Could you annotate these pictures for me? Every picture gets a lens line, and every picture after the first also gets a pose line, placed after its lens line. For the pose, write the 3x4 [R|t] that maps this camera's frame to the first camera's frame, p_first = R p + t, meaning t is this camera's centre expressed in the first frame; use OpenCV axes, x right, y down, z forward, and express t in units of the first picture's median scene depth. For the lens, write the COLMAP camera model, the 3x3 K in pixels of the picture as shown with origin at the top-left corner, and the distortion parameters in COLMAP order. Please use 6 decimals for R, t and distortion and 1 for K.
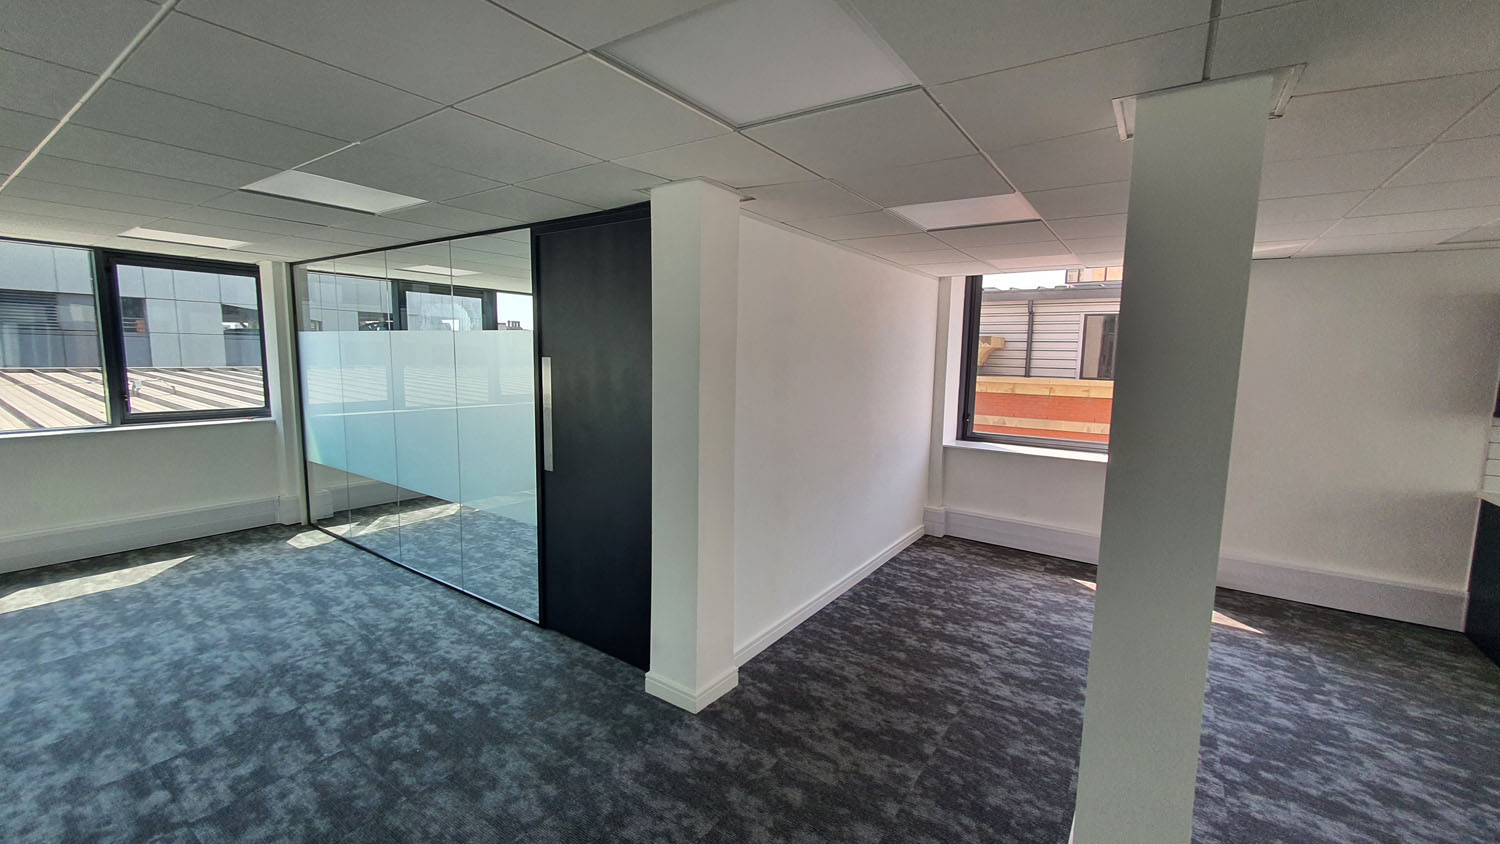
lens RADIAL K [[601.6, 0, 750.4], [0, 601.6, 407.4], [0, 0, 1]] dist [0.000233, -0.000429]
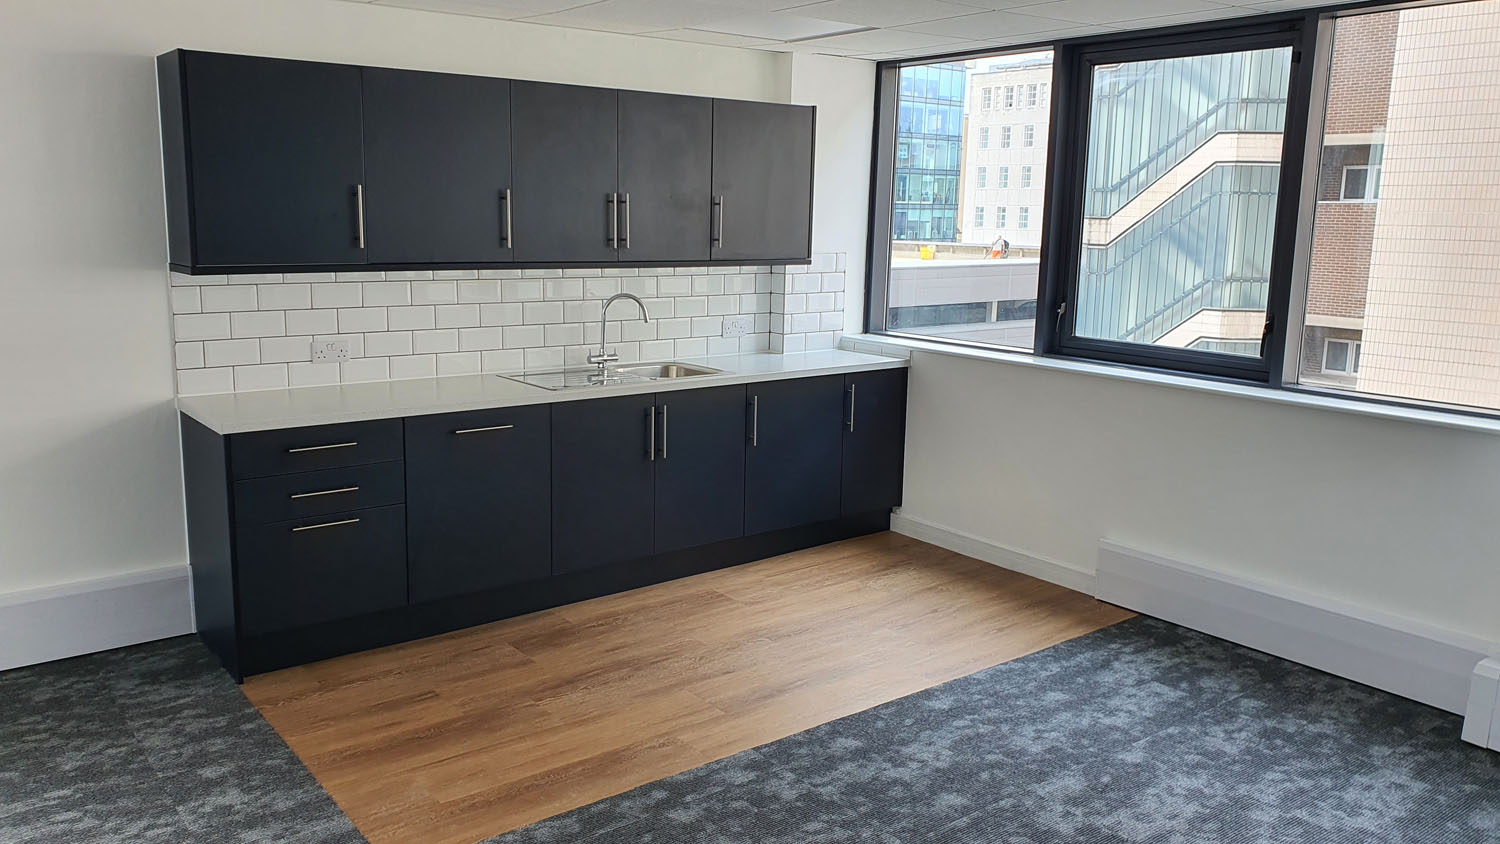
lens RADIAL K [[1160.7, 0, 750.0], [0, 1160.7, 422.0], [0, 0, 1]] dist [0.000735, 0.000476]
pose [[0.293059, -0.187402, 0.937548, 0.332292], [0.075009, 0.982086, 0.172858, 0.009929], [-0.953147, 0.019667, 0.301867, 0.132721]]
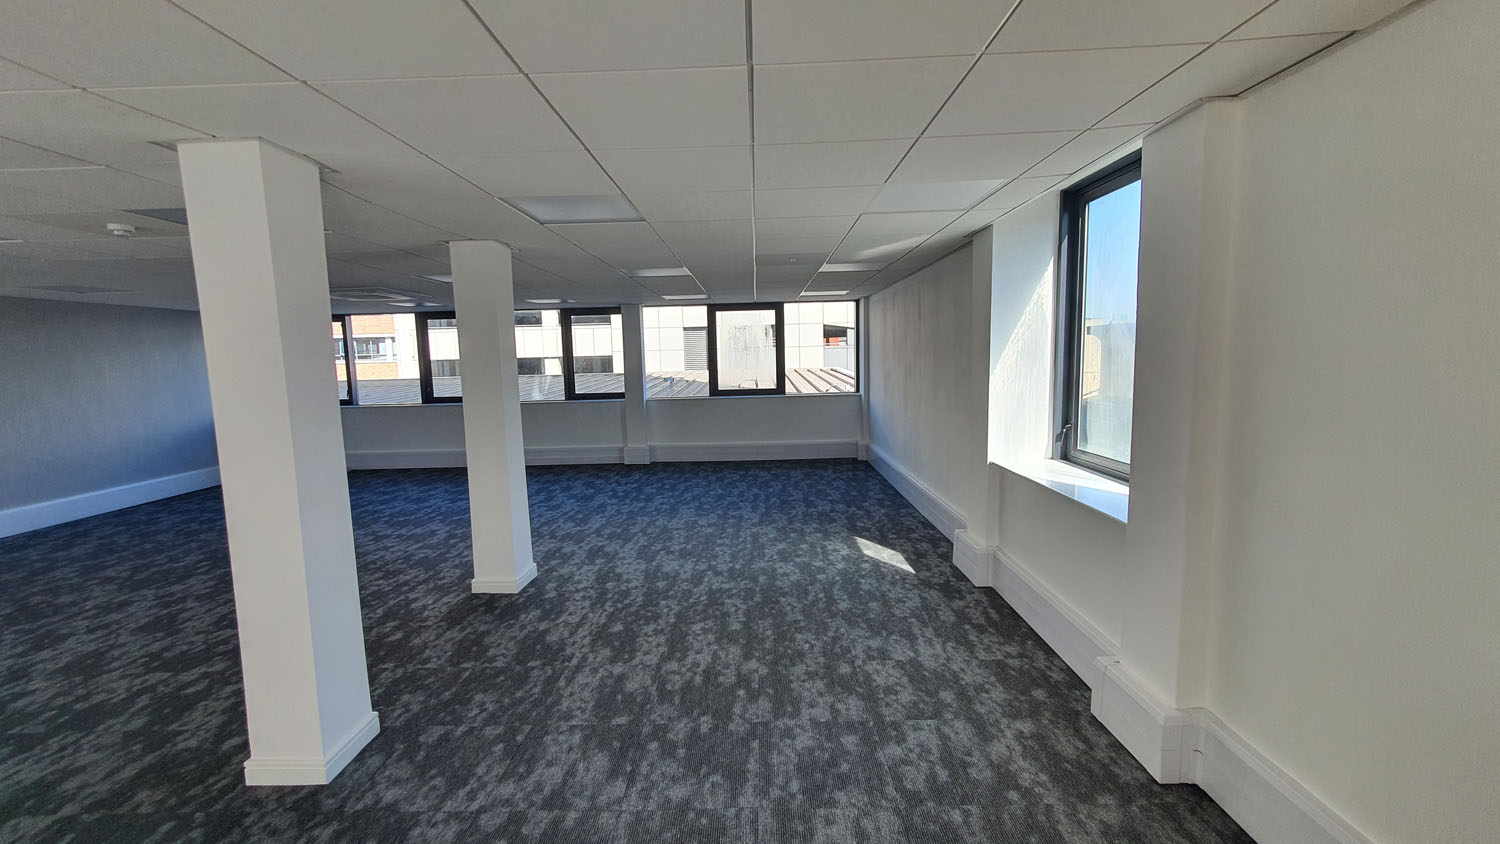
lens RADIAL K [[594.4, 0, 750.0], [0, 594.4, 422.0], [0, 0, 1]] dist [0.001717, -0.000156]
pose [[0.561980, 0.059702, -0.824994, 1.195006], [-0.039047, 0.998195, 0.045638, -0.010156], [0.826229, 0.006566, 0.563296, 0.582820]]
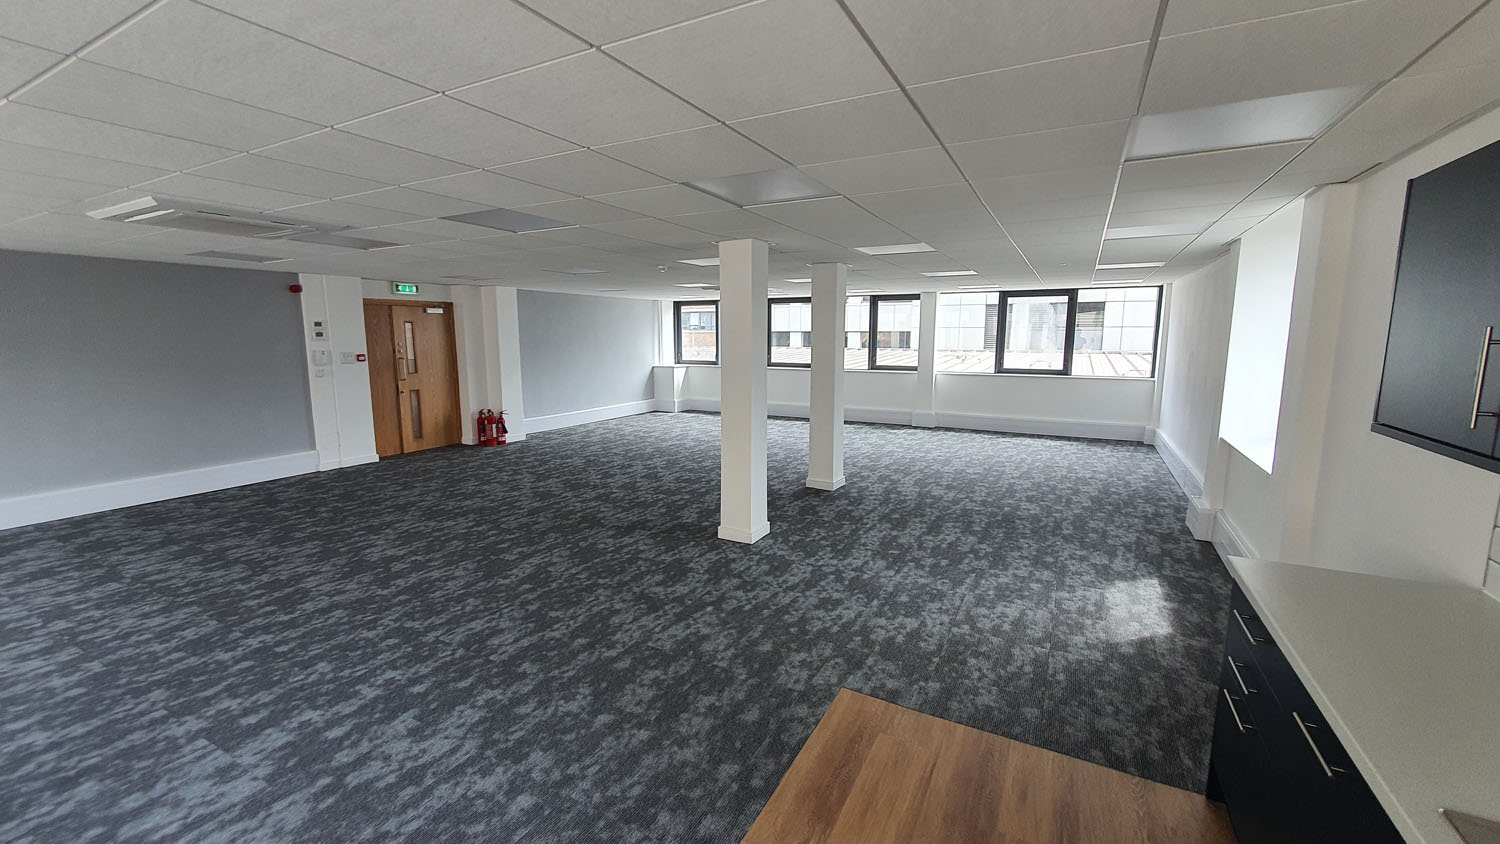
lens RADIAL K [[594.4, 0, 750.0], [0, 594.4, 422.0], [0, 0, 1]] dist [0.001717, -0.000156]
pose [[0.110464, 0.125966, -0.985865, 1.728703], [-0.085720, 0.989447, 0.116818, 0.000687], [0.990177, 0.071604, 0.120096, 0.380490]]
